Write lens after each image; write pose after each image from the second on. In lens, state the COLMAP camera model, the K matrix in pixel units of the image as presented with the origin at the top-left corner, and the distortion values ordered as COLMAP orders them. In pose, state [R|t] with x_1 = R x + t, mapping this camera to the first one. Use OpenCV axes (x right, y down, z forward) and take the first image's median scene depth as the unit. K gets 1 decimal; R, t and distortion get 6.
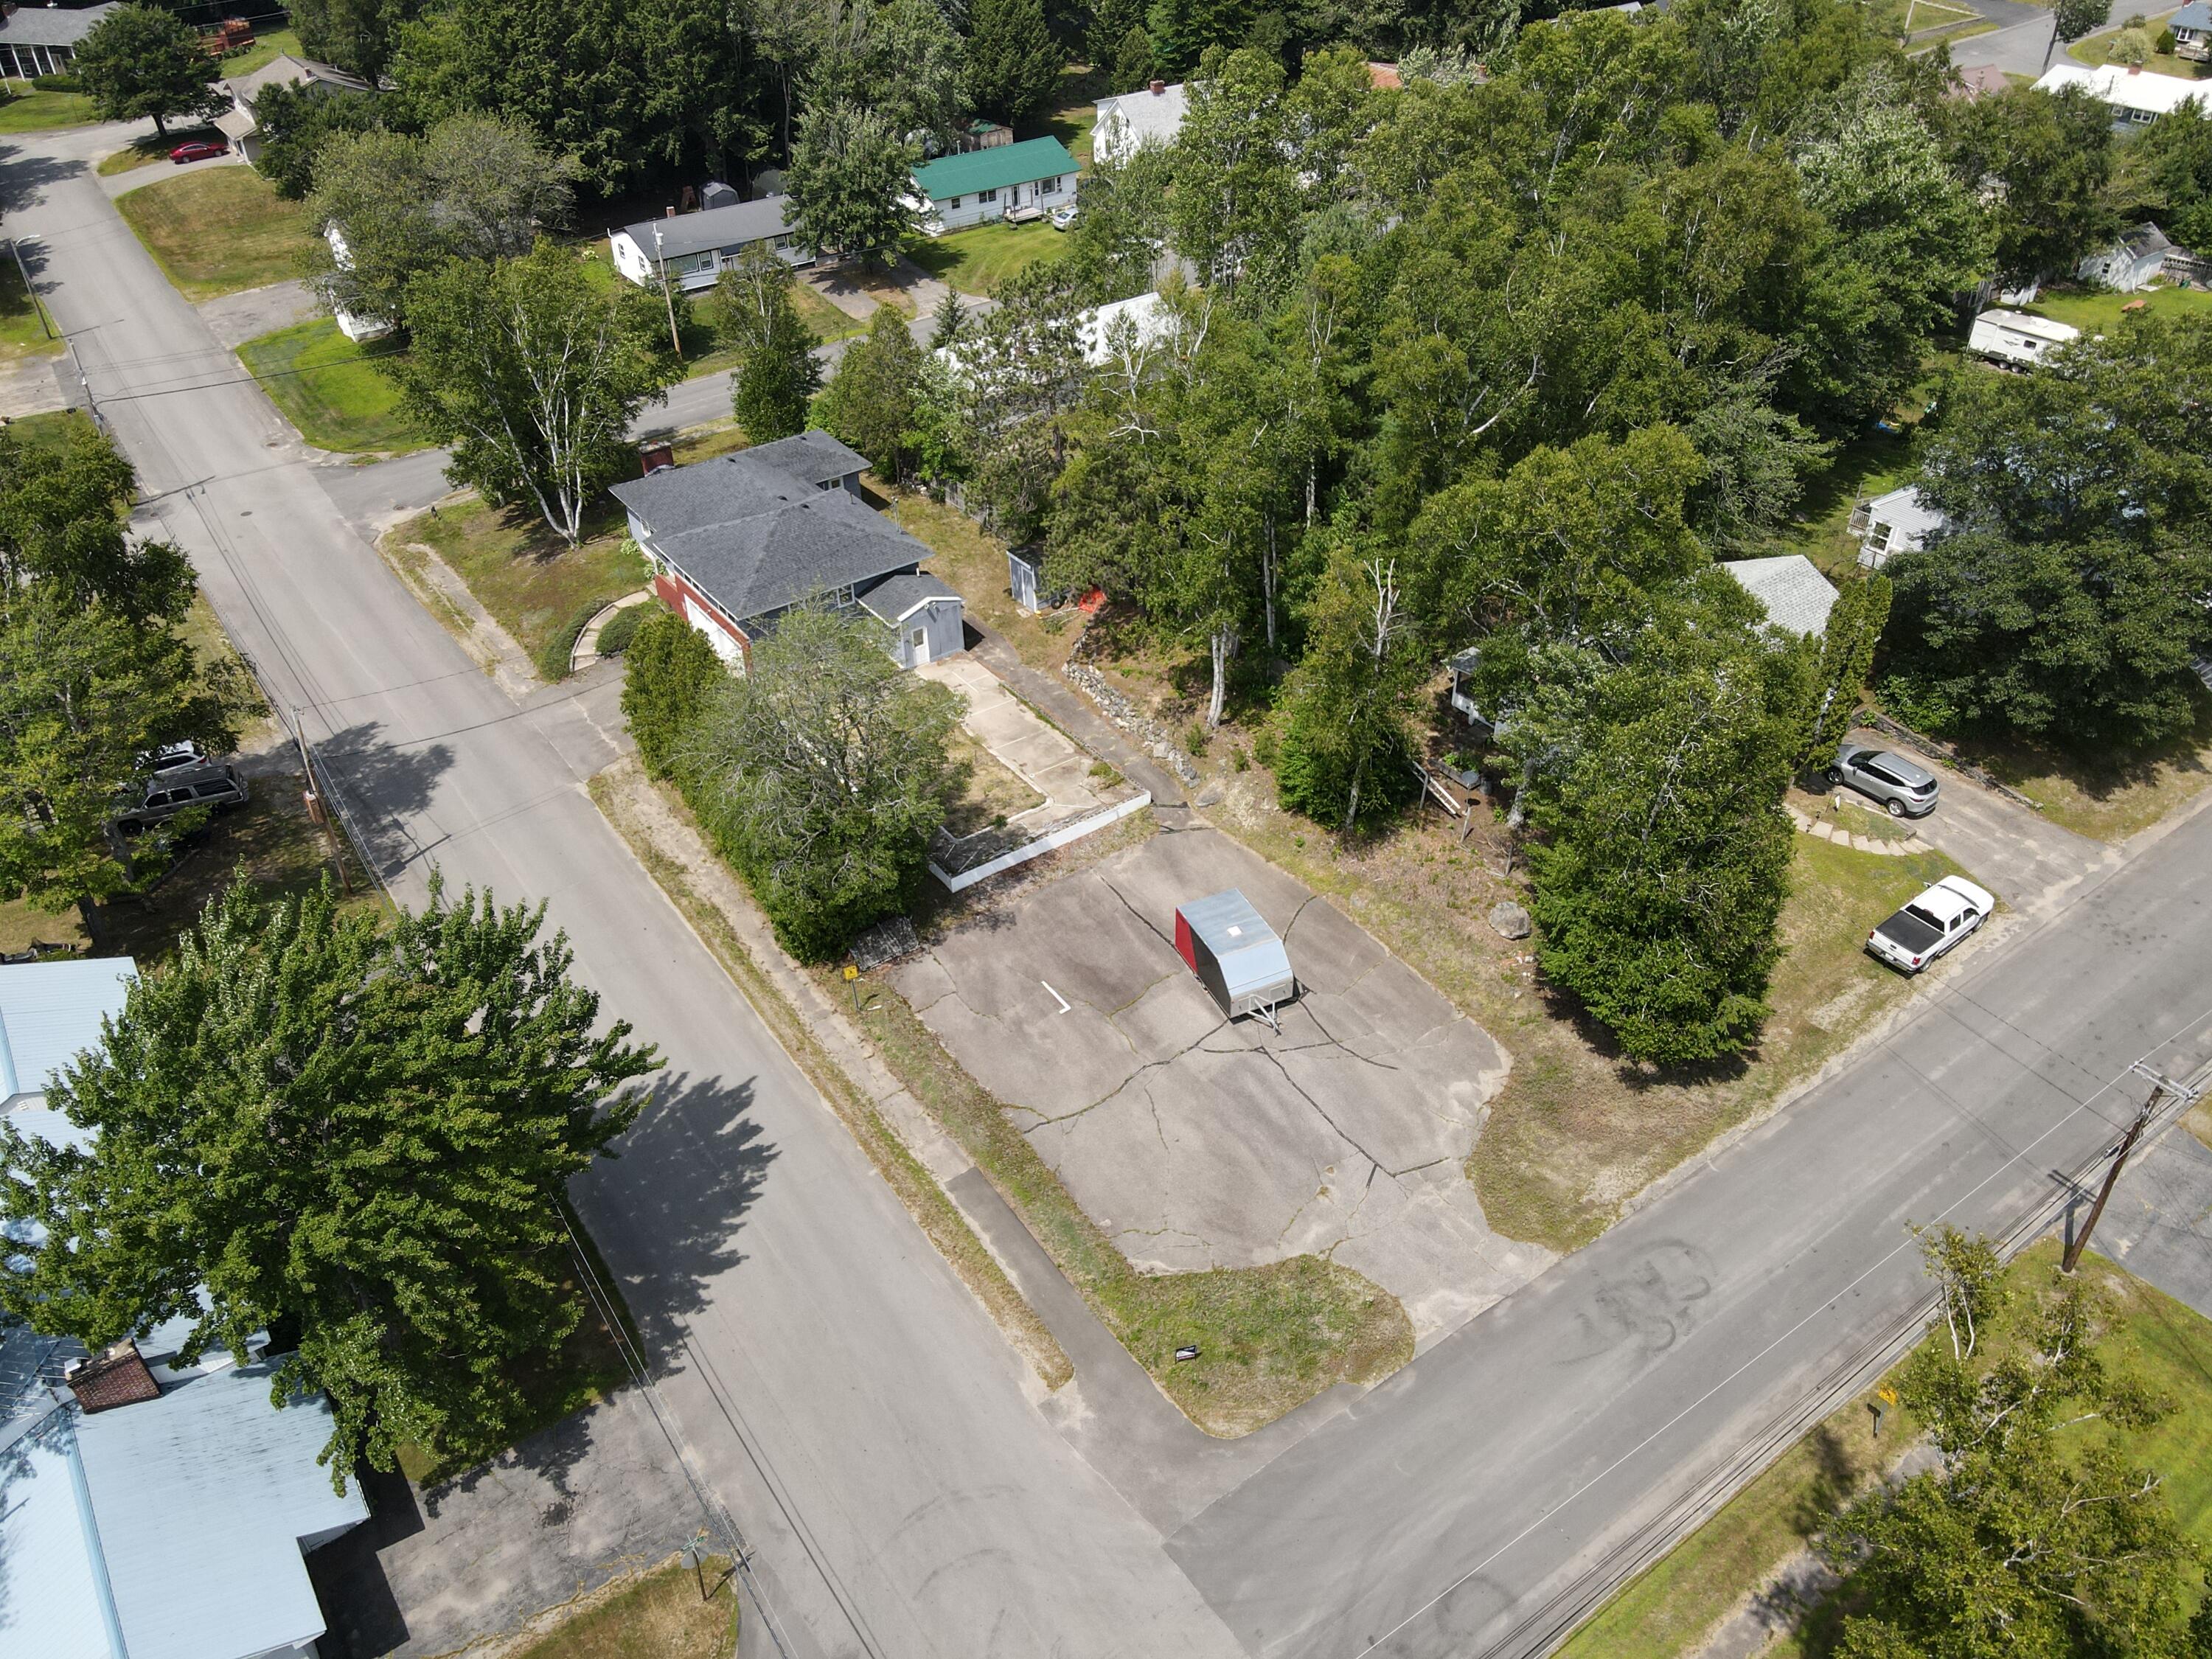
lens RADIAL K [[1626.3, 0, 1105.5], [0, 1626.3, 817.4], [0, 0, 1]] dist [-0.011429, 0.049646]
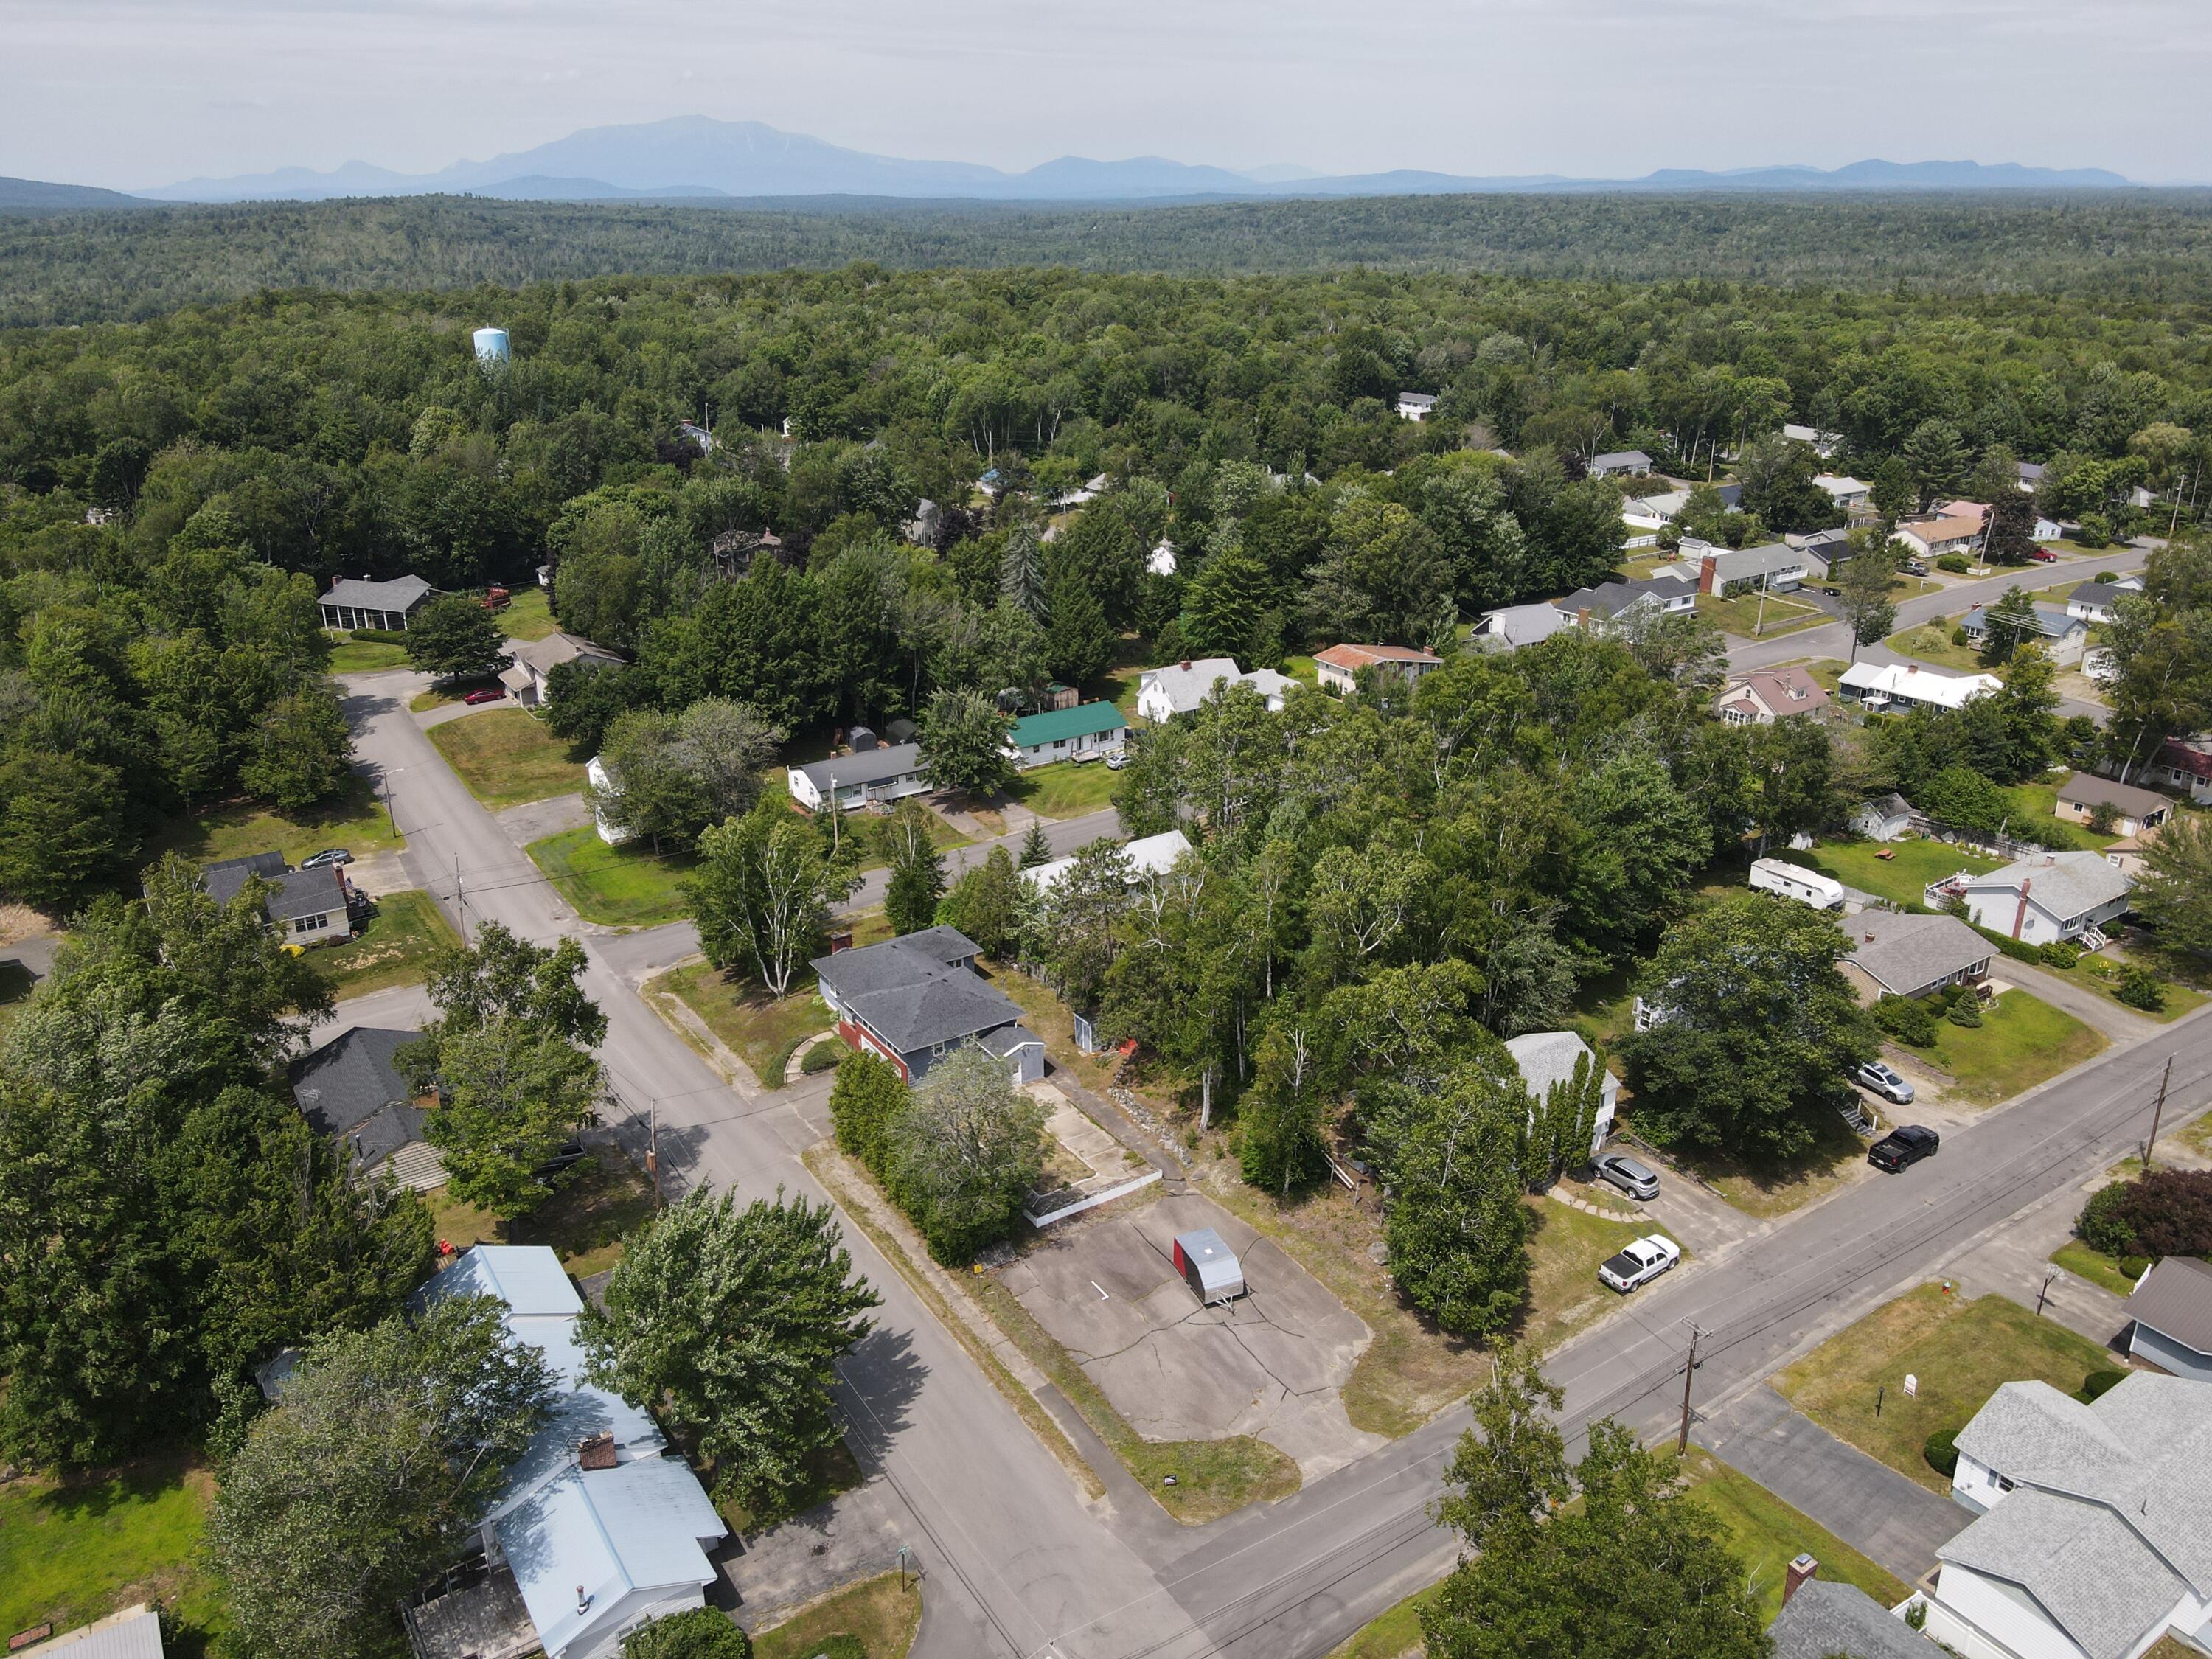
lens RADIAL K [[1626.3, 0, 1105.5], [0, 1626.3, 817.4], [0, 0, 1]] dist [-0.011429, 0.049646]
pose [[0.999386, 0.024947, -0.024619, 0.003517], [-0.030511, 0.964914, -0.260786, 0.073004], [0.017250, 0.261377, 0.965083, -0.667895]]
